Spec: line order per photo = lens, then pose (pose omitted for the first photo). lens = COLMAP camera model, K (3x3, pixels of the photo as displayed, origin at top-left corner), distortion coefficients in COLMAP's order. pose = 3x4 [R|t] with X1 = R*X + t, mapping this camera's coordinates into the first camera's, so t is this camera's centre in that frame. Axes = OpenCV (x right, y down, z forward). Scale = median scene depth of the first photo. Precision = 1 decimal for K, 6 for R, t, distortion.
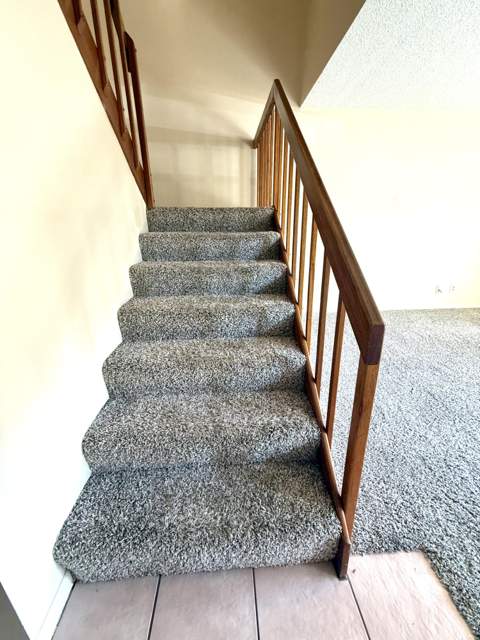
lens RADIAL K [[258.2, 0, 240.9], [0, 258.2, 319.9], [0, 0, 1]] dist [0.001260, -0.000412]
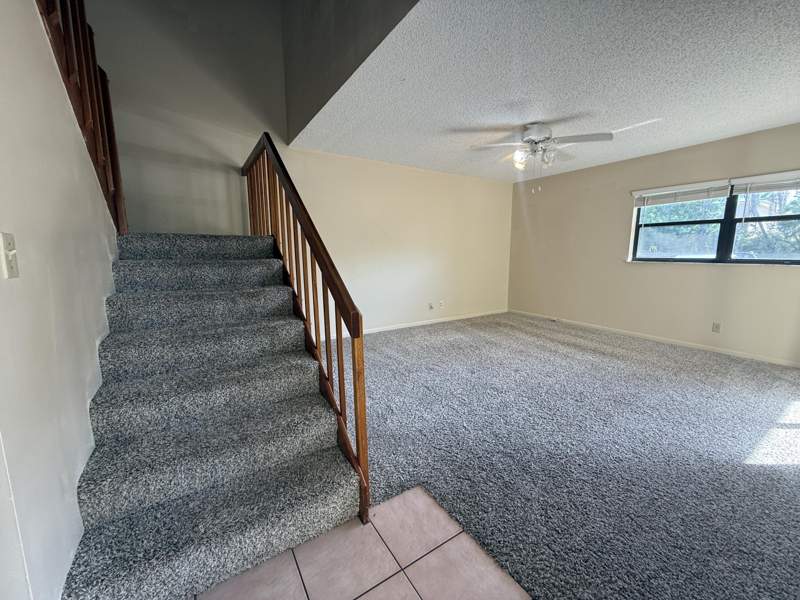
lens RADIAL K [[322.8, 0, 401.0], [0, 322.8, 300.4], [0, 0, 1]] dist [0.001260, -0.000412]
pose [[0.871878, -0.064553, 0.485450, -0.102374], [0.157106, 0.975750, -0.152413, 0.134781], [-0.463839, 0.209153, 0.860876, -0.438844]]
